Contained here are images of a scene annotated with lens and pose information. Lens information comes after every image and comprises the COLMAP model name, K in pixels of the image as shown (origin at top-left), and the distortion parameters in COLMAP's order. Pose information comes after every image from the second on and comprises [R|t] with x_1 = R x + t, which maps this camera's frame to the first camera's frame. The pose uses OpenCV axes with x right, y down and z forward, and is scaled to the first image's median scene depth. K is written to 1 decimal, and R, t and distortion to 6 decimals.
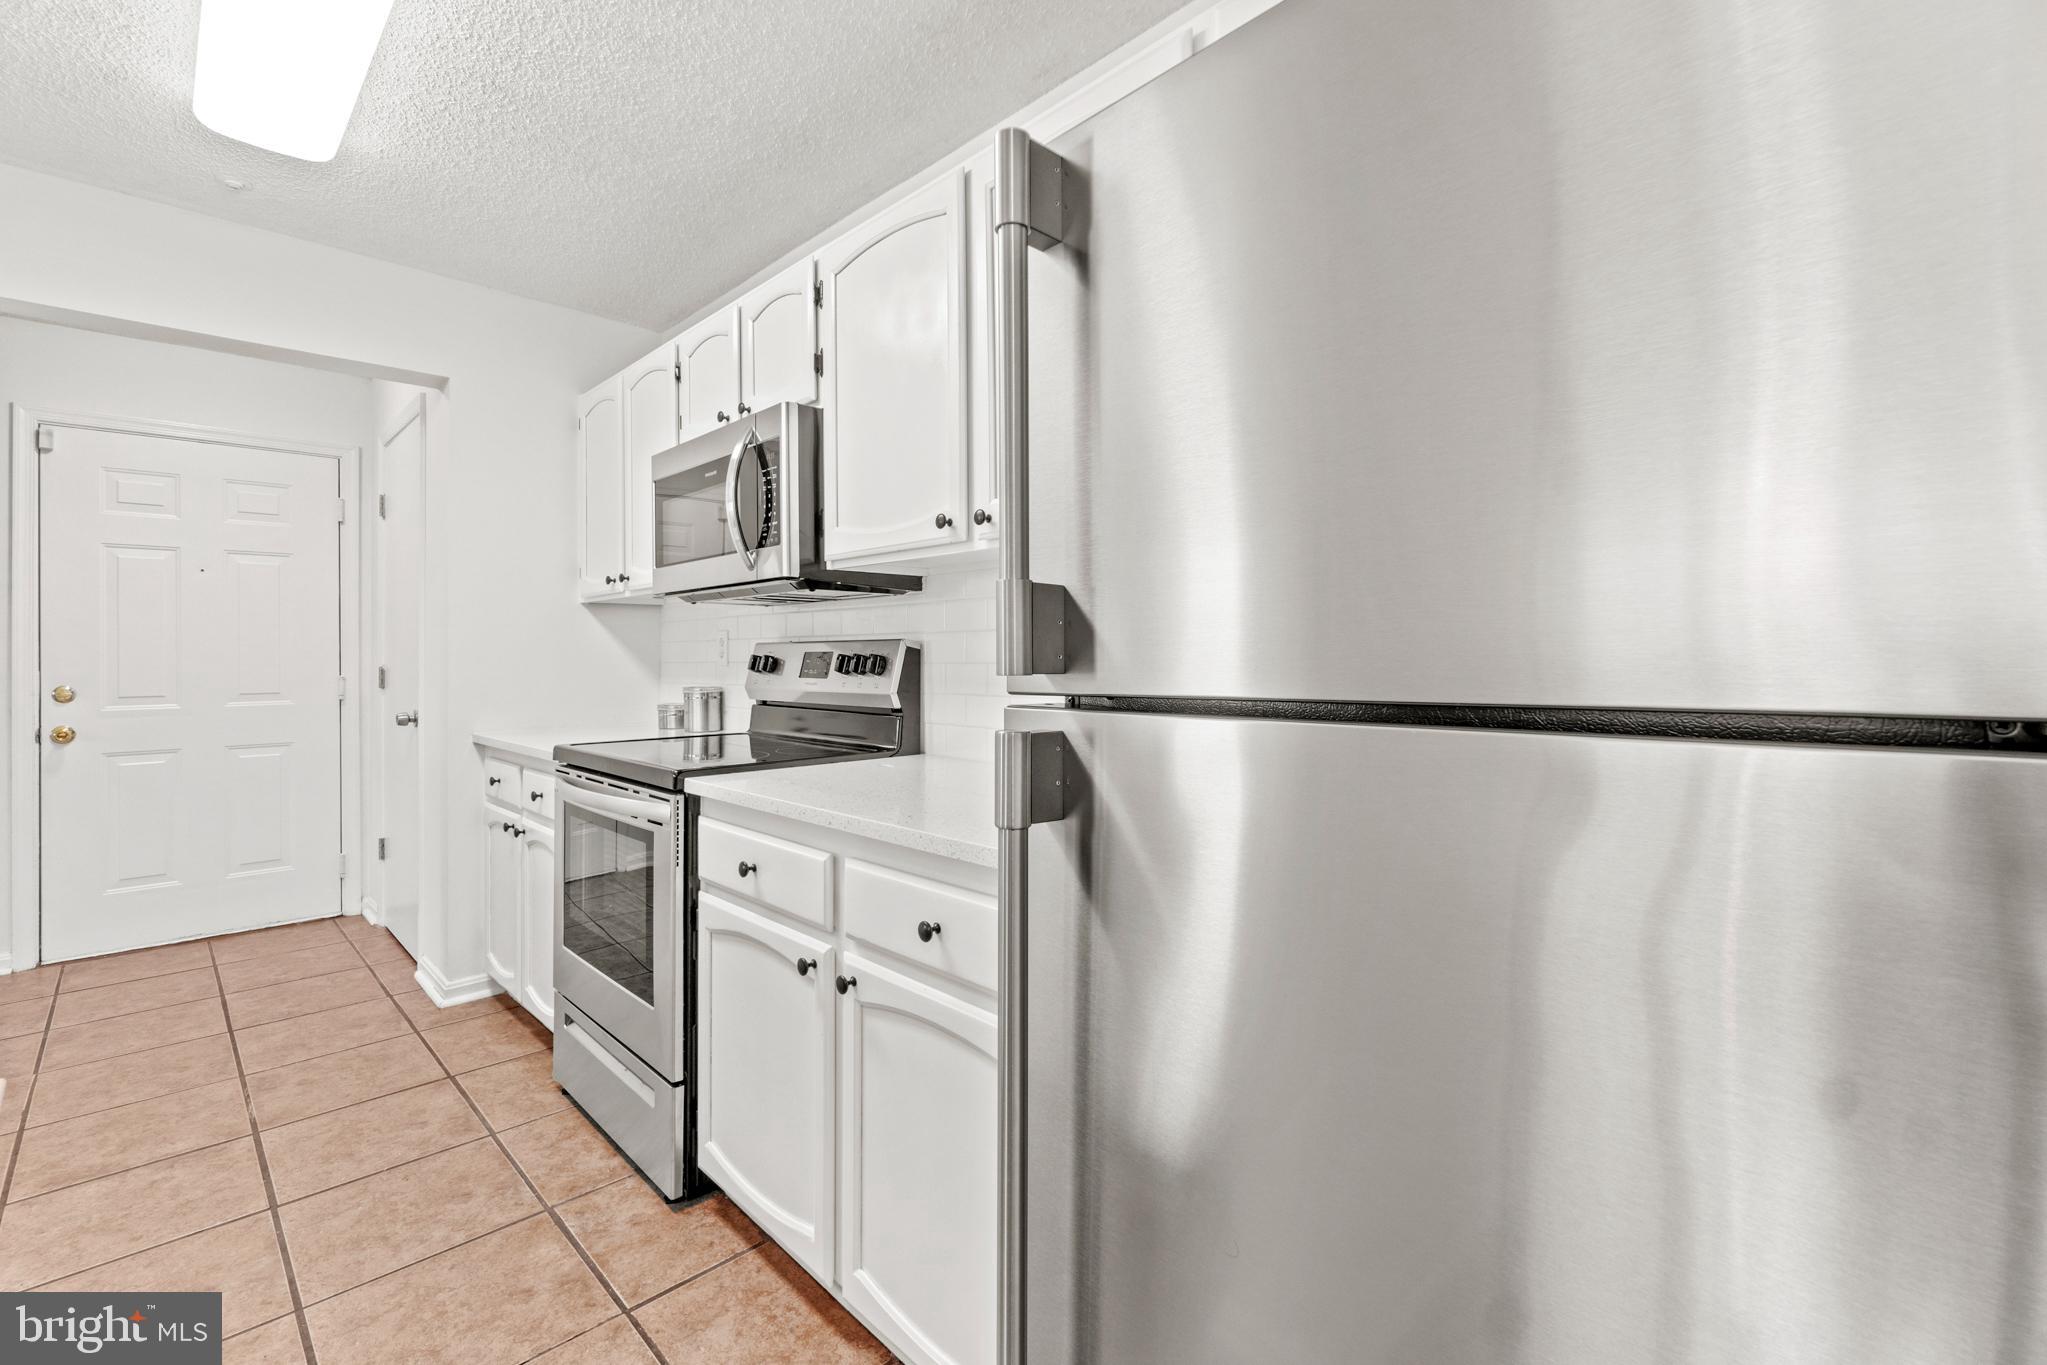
lens RADIAL K [[894.9, 0, 1007.2], [0, 894.9, 663.0], [0, 0, 1]] dist [0.000344, -0.000248]
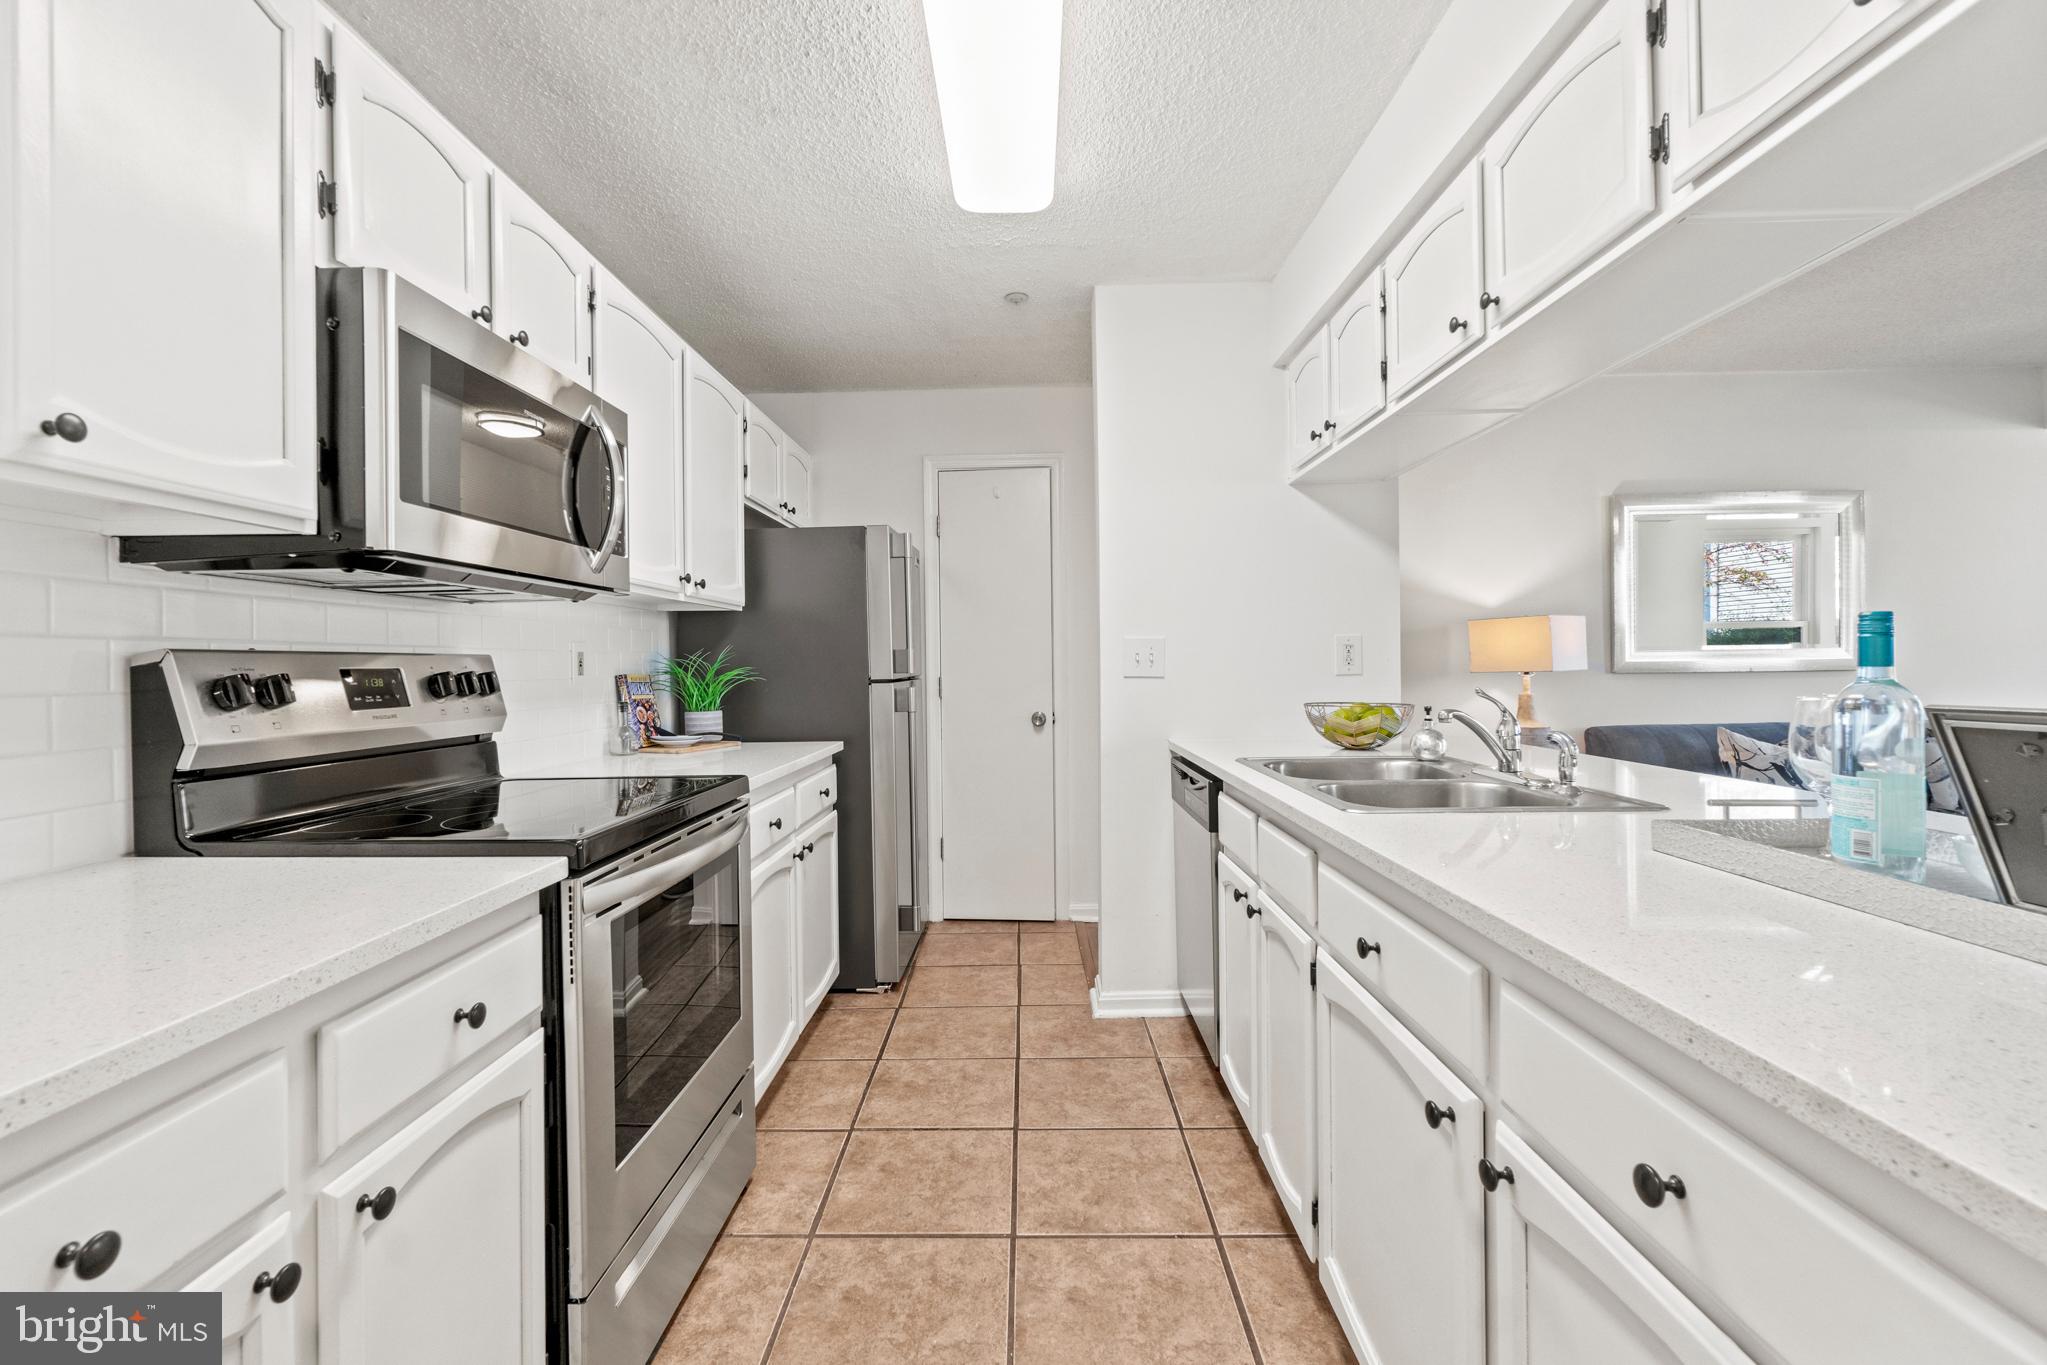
lens RADIAL K [[894.9, 0, 1007.2], [0, 894.9, 663.0], [0, 0, 1]] dist [0.000344, -0.000248]
pose [[-0.701877, 0.013106, 0.712177, -1.215920], [0.018698, 0.999825, 0.000027, -0.009655], [-0.712053, 0.013335, -0.701999, 1.357594]]
